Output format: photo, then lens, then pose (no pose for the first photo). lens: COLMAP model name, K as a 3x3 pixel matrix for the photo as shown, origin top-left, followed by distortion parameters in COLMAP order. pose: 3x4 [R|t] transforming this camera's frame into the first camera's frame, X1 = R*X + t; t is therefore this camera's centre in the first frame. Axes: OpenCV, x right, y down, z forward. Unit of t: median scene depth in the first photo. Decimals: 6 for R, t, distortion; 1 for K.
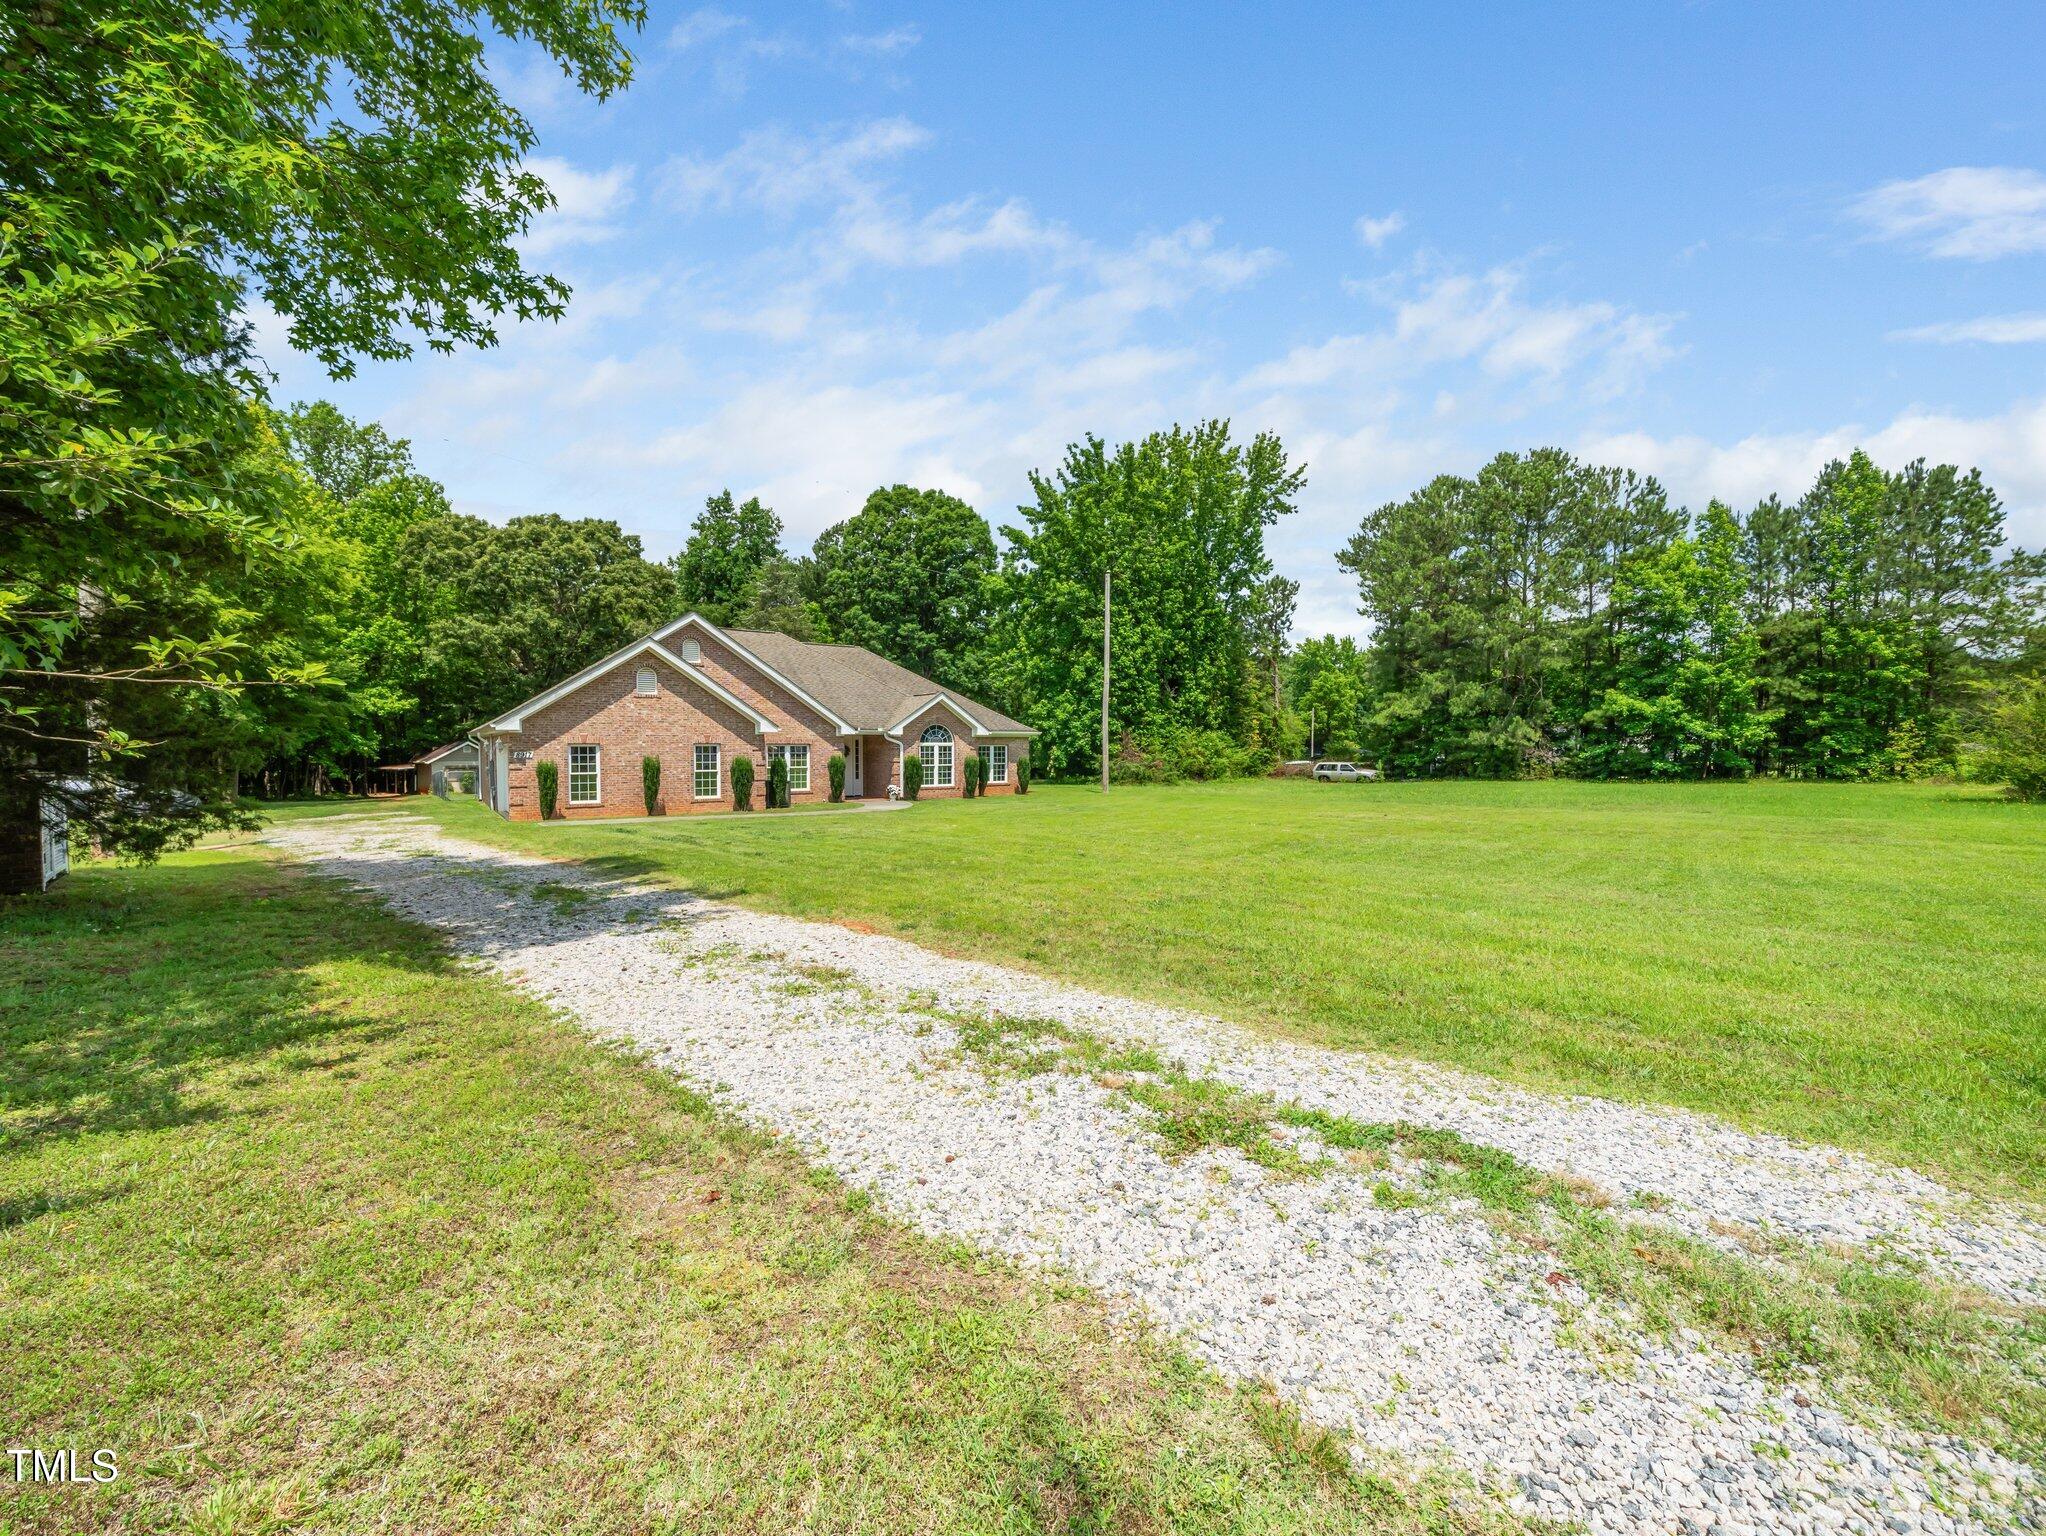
lens RADIAL K [[807.4, 0, 1026.1], [0, 807.4, 761.0], [0, 0, 1]] dist [0.000998, -0.000117]
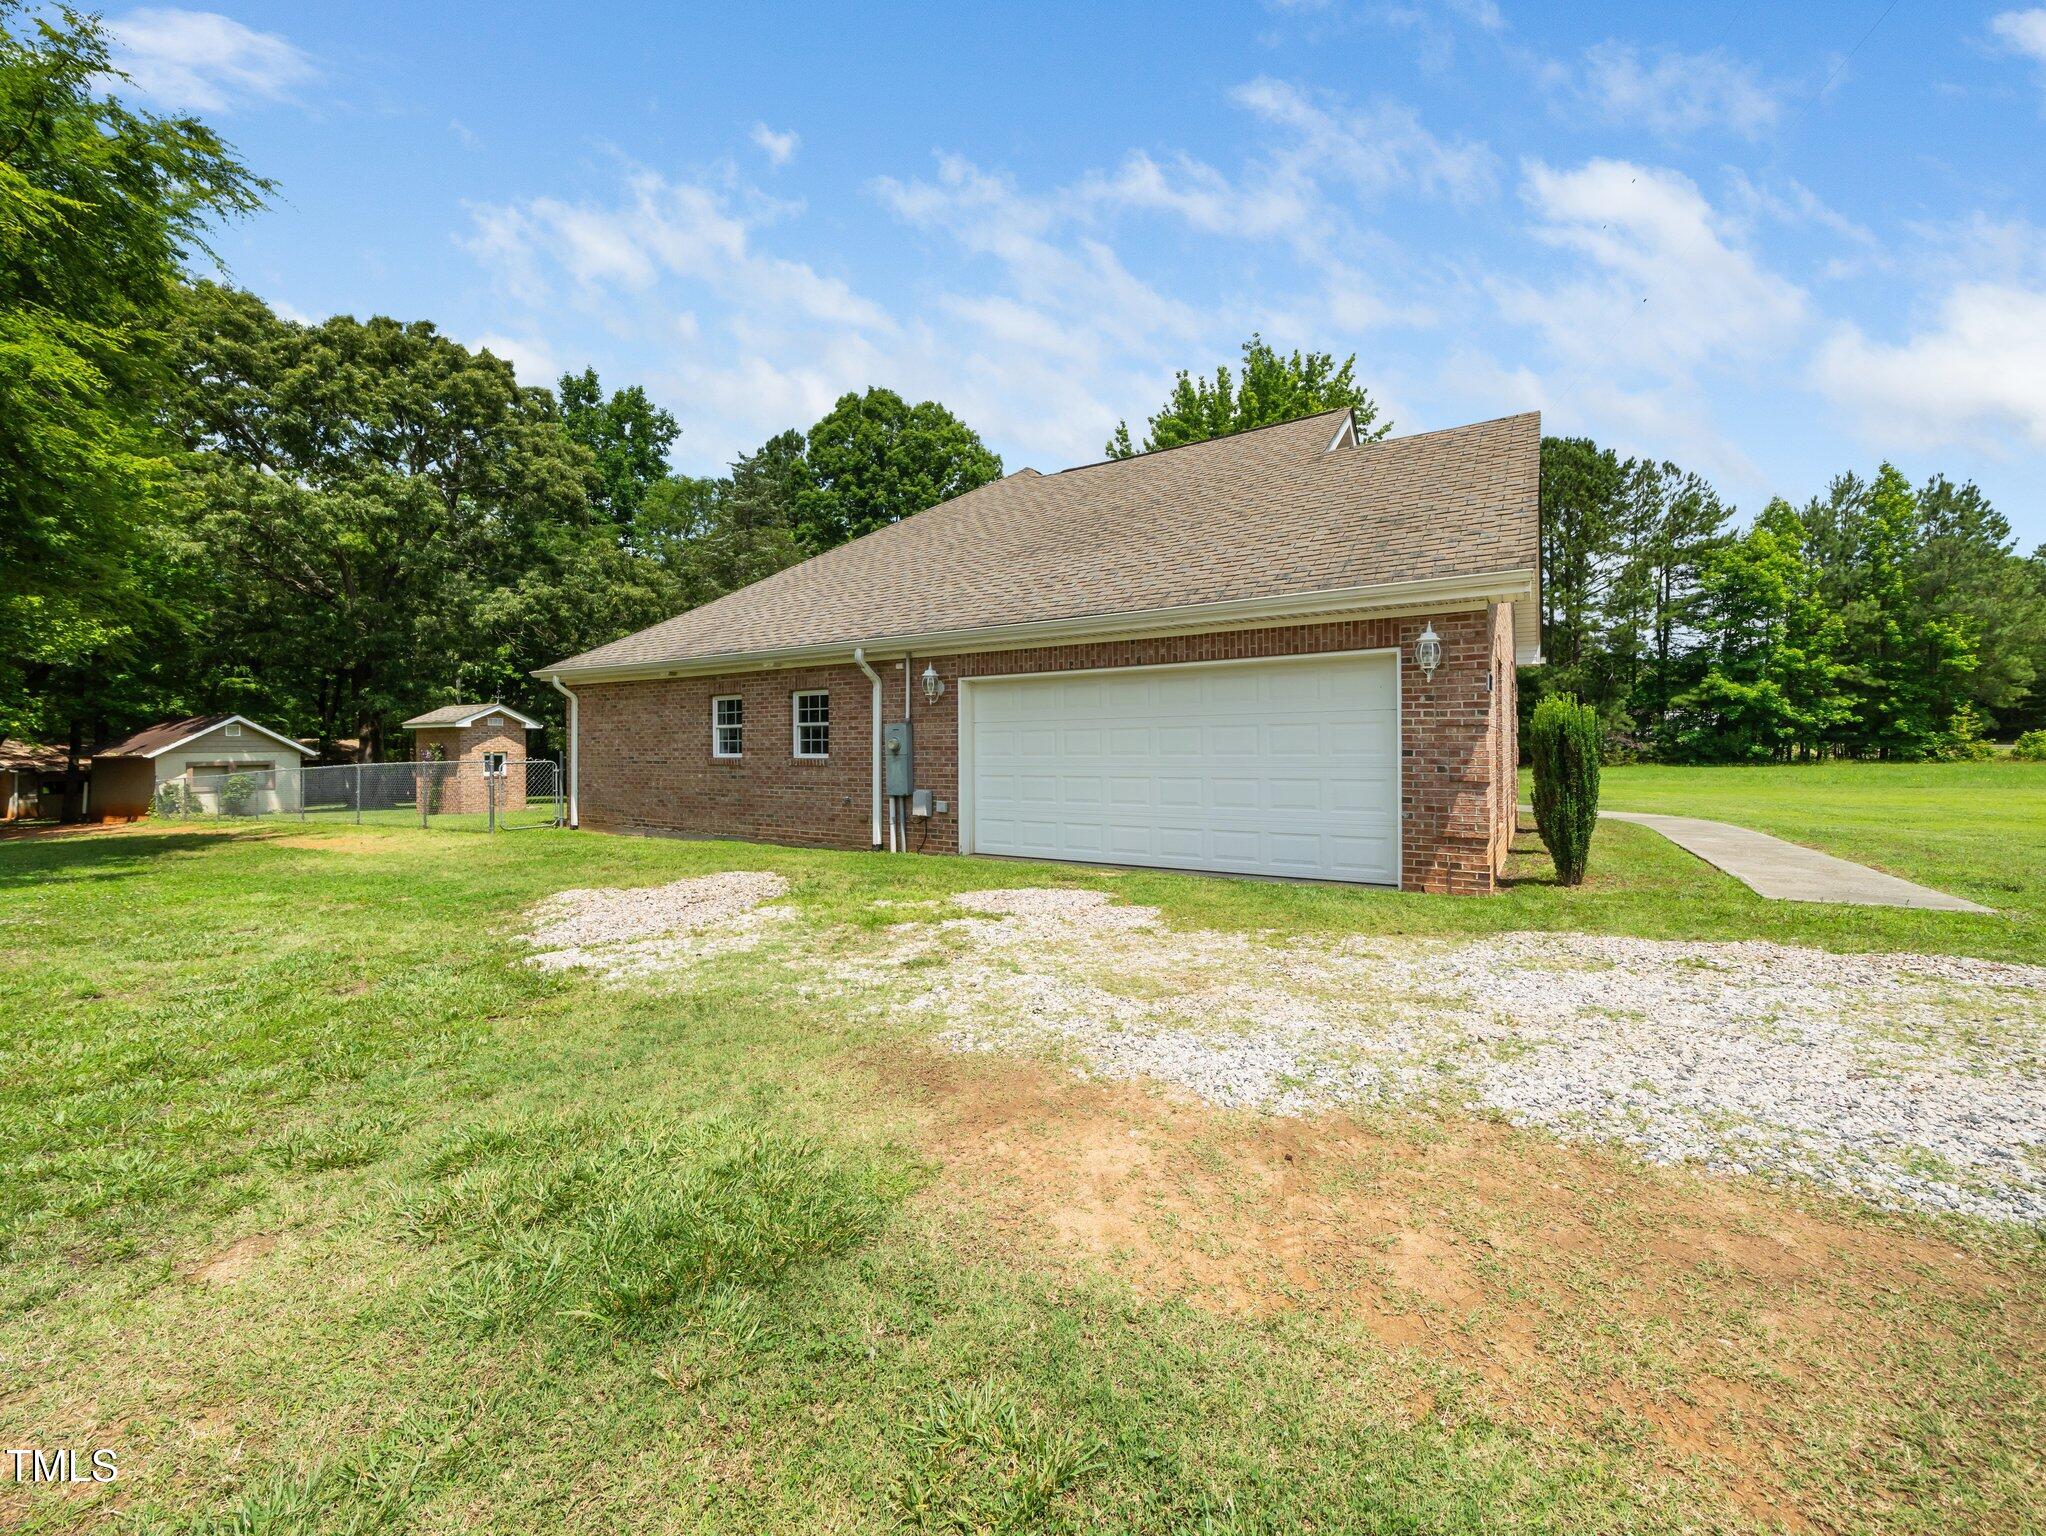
lens RADIAL K [[807.4, 0, 1028.4], [0, 807.4, 727.2], [0, 0, 1]] dist [0.000998, -0.000117]
pose [[0.936617, 0.004533, 0.350325, -0.432769], [0.008395, 0.999339, -0.035377, 0.006654], [-0.350254, 0.036076, 0.935960, 0.366075]]
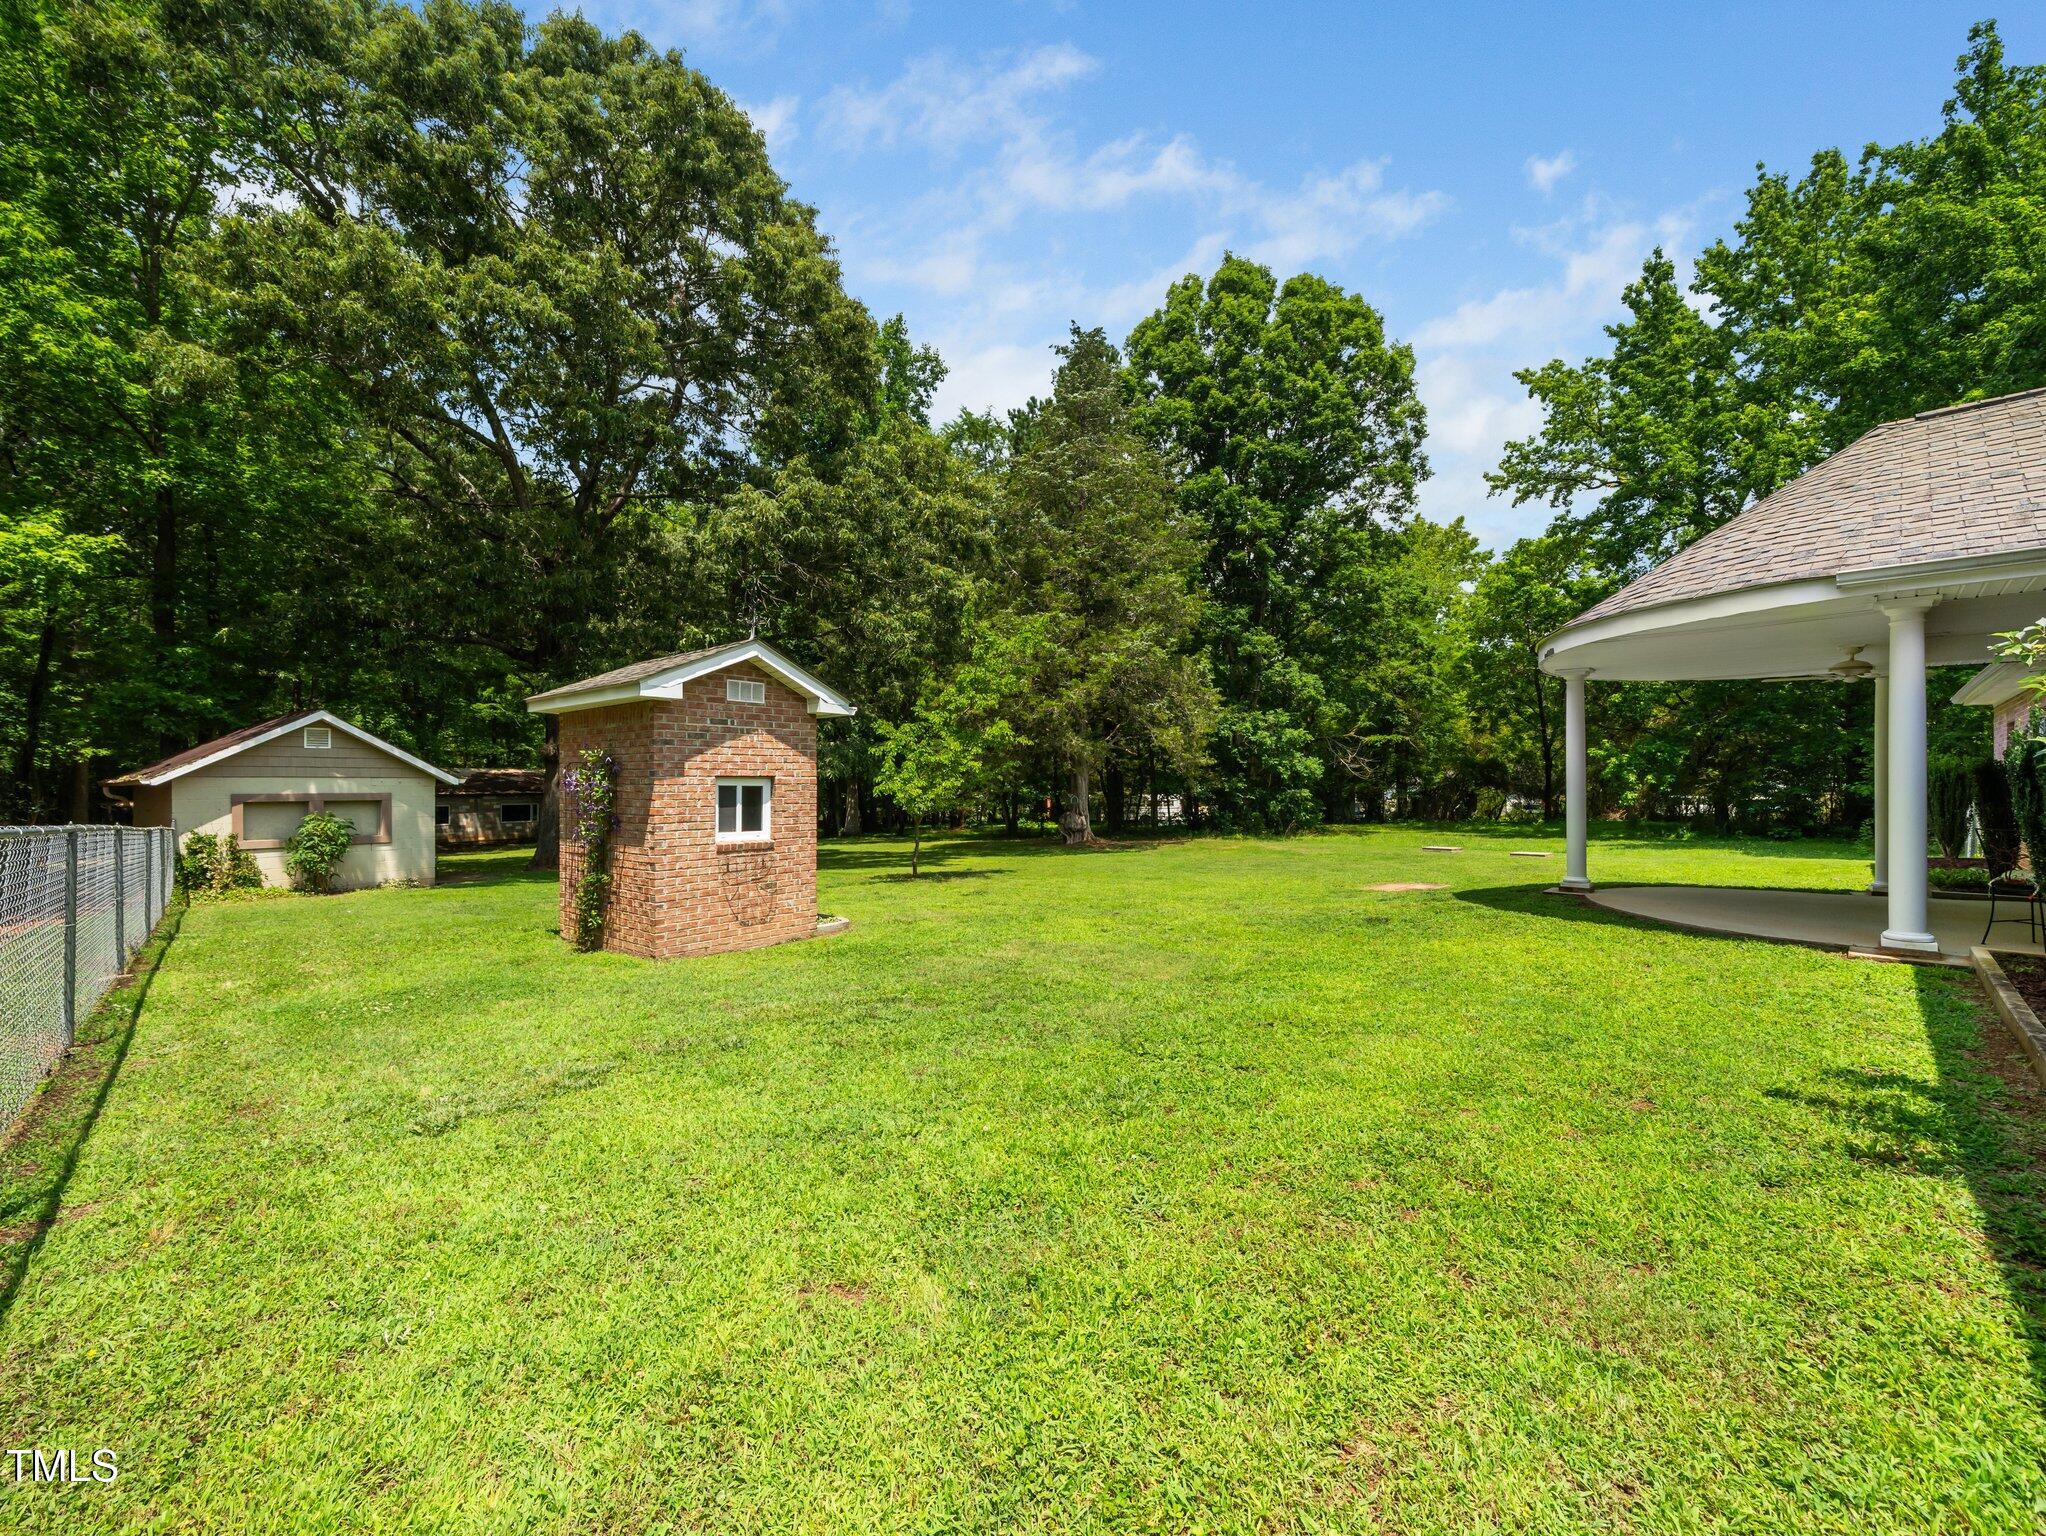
lens RADIAL K [[807.4, 0, 1022.7], [0, 807.4, 779.5], [0, 0, 1]] dist [0.000998, -0.000117]
pose [[0.992310, 0.009234, 0.123434, -0.523394], [-0.006331, 0.999694, -0.023893, 0.006175], [-0.123617, 0.022928, 0.992065, 0.747520]]
